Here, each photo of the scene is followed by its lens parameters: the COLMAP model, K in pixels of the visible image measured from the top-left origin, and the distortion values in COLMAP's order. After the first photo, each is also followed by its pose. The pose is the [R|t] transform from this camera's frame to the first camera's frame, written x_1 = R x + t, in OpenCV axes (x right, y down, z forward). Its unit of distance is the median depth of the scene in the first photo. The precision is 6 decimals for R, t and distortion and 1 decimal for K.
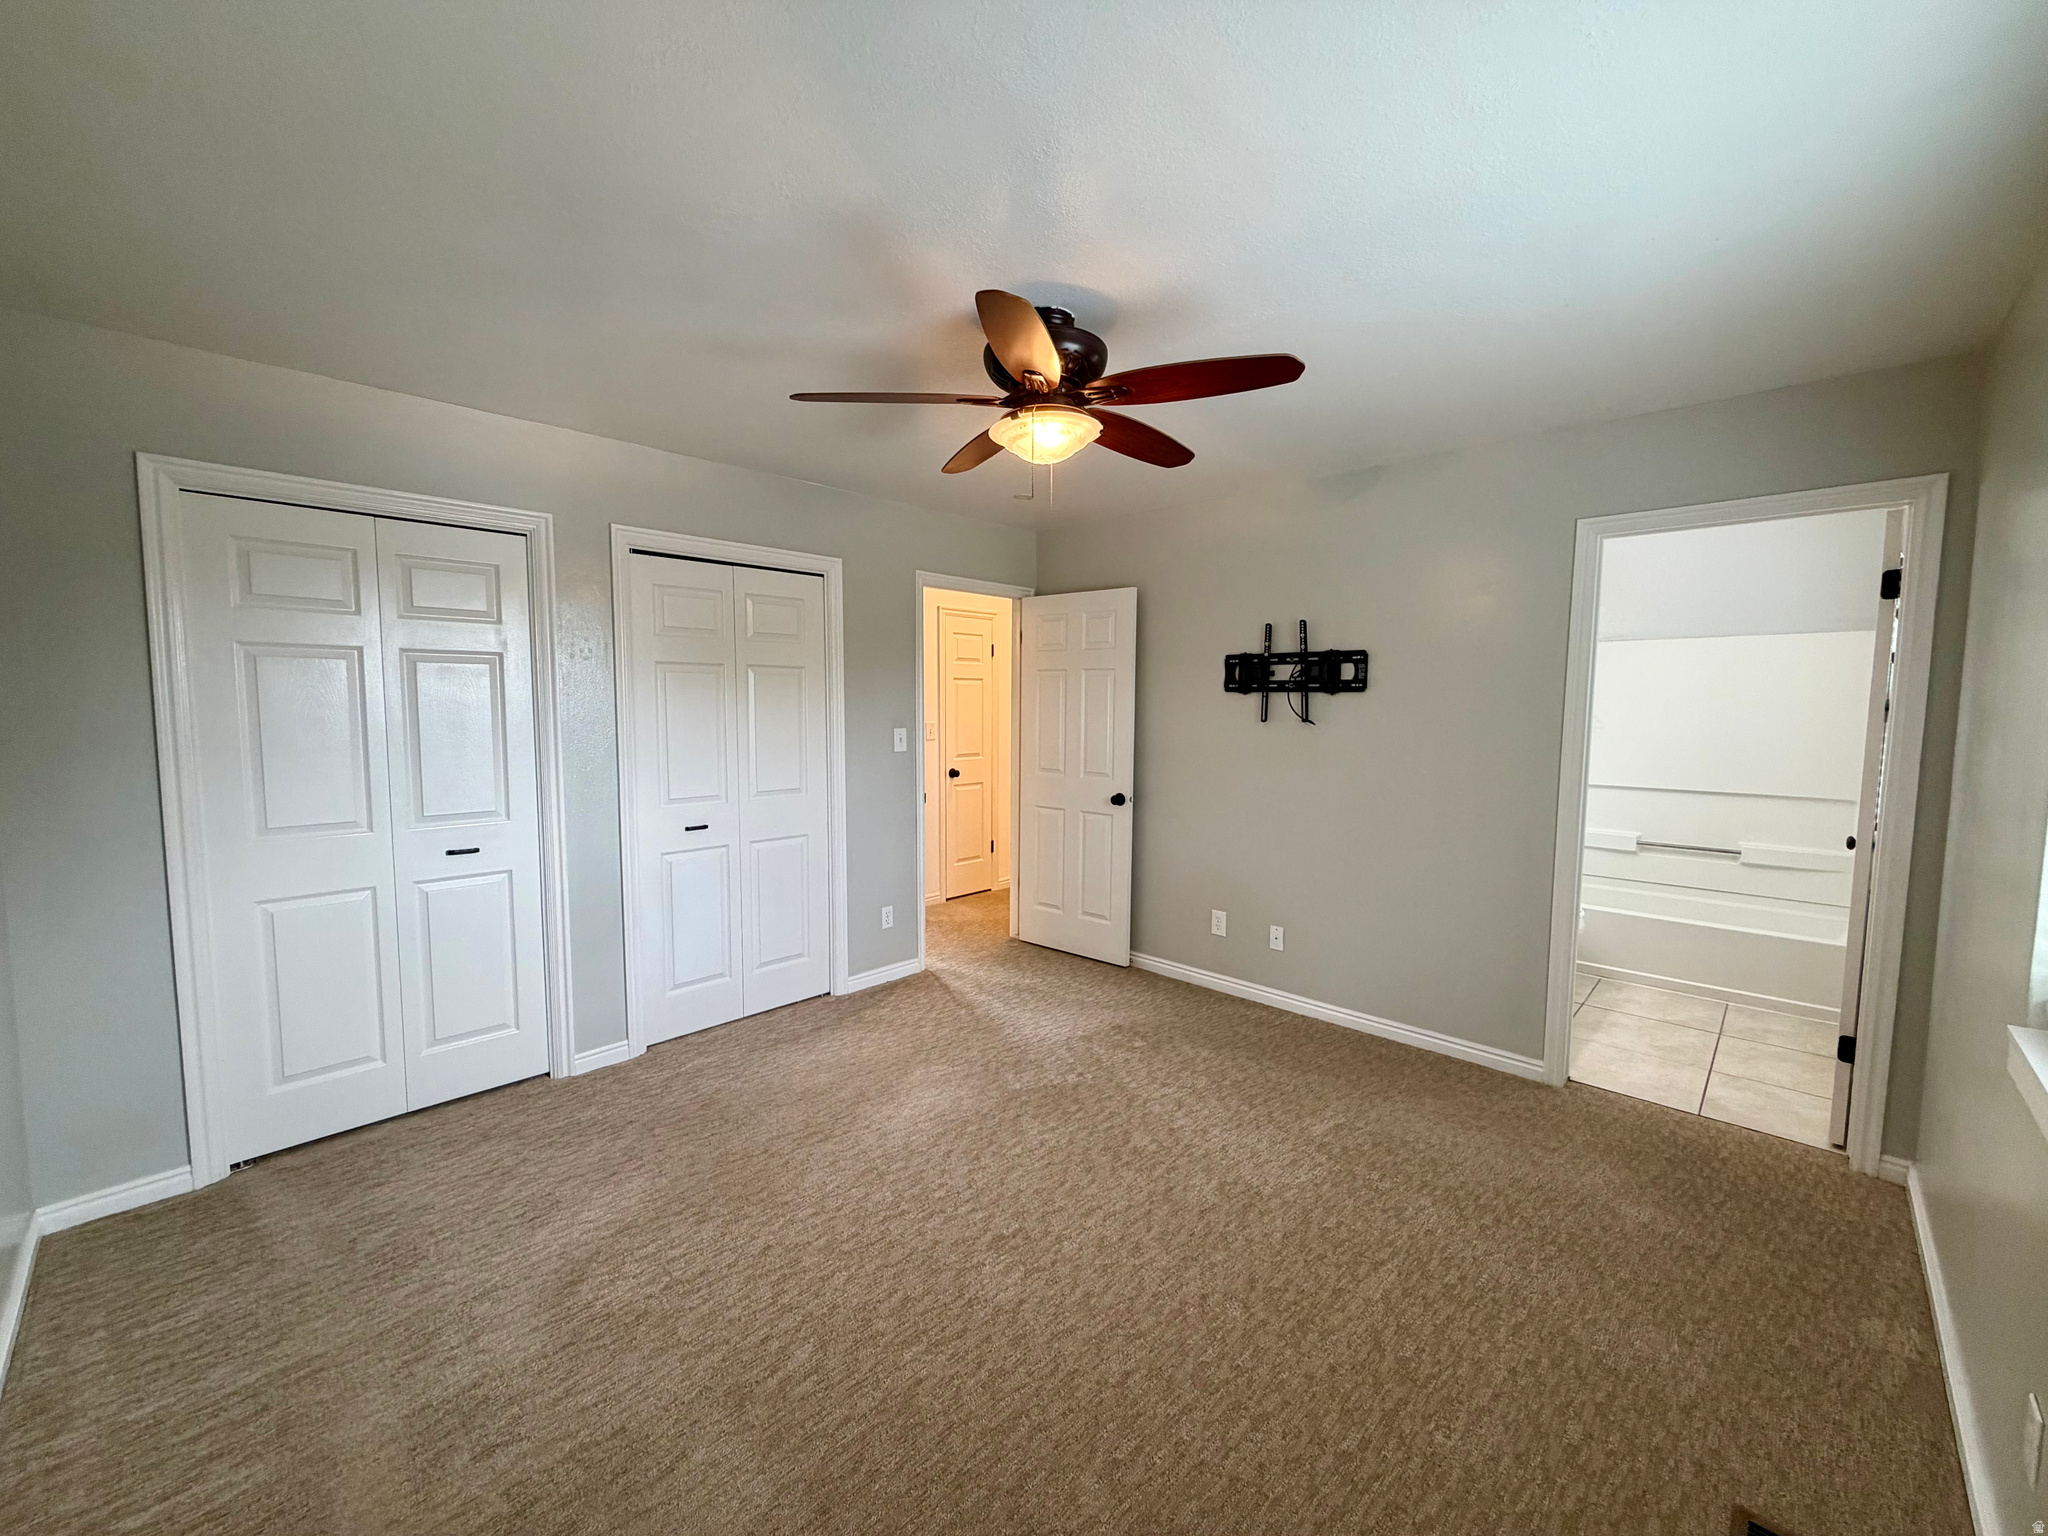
lens RADIAL K [[816.7, 0, 1024.5], [0, 816.7, 779.7], [0, 0, 1]] dist [0.011213, -0.001156]
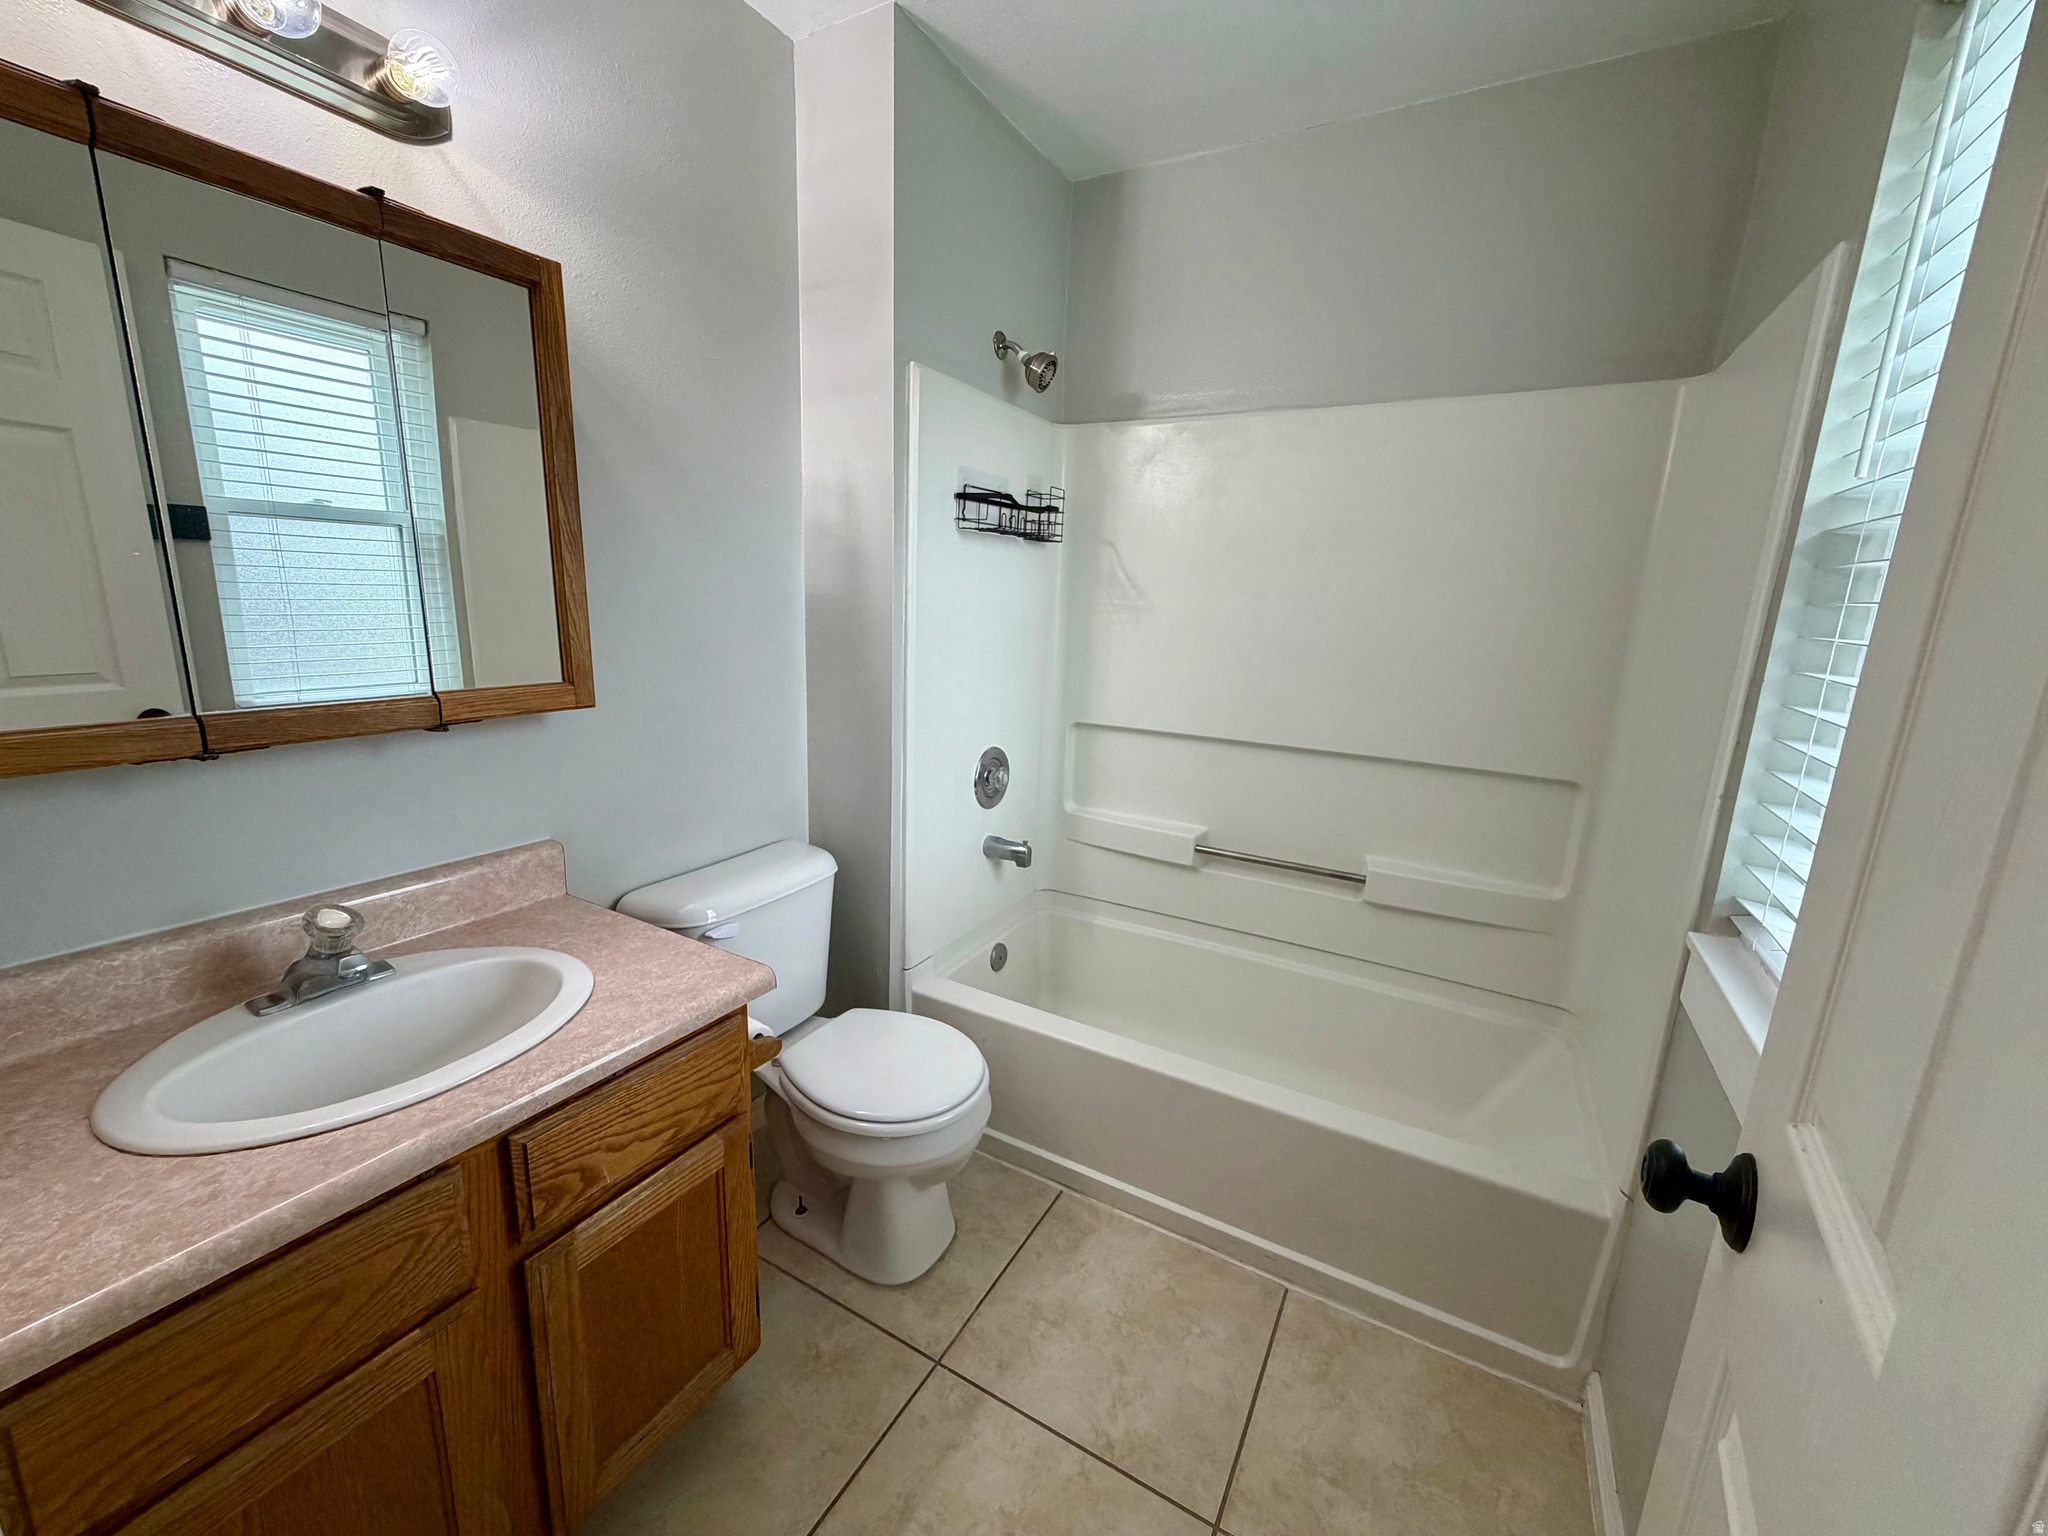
lens RADIAL K [[816.7, 0, 1025.0], [0, 816.7, 763.2], [0, 0, 1]] dist [0.011213, -0.001156]
pose [[0.973766, -0.025592, 0.226108, 0.571915], [-0.001714, 0.992802, 0.119752, -0.033443], [-0.227545, -0.116998, 0.966713, 0.595463]]
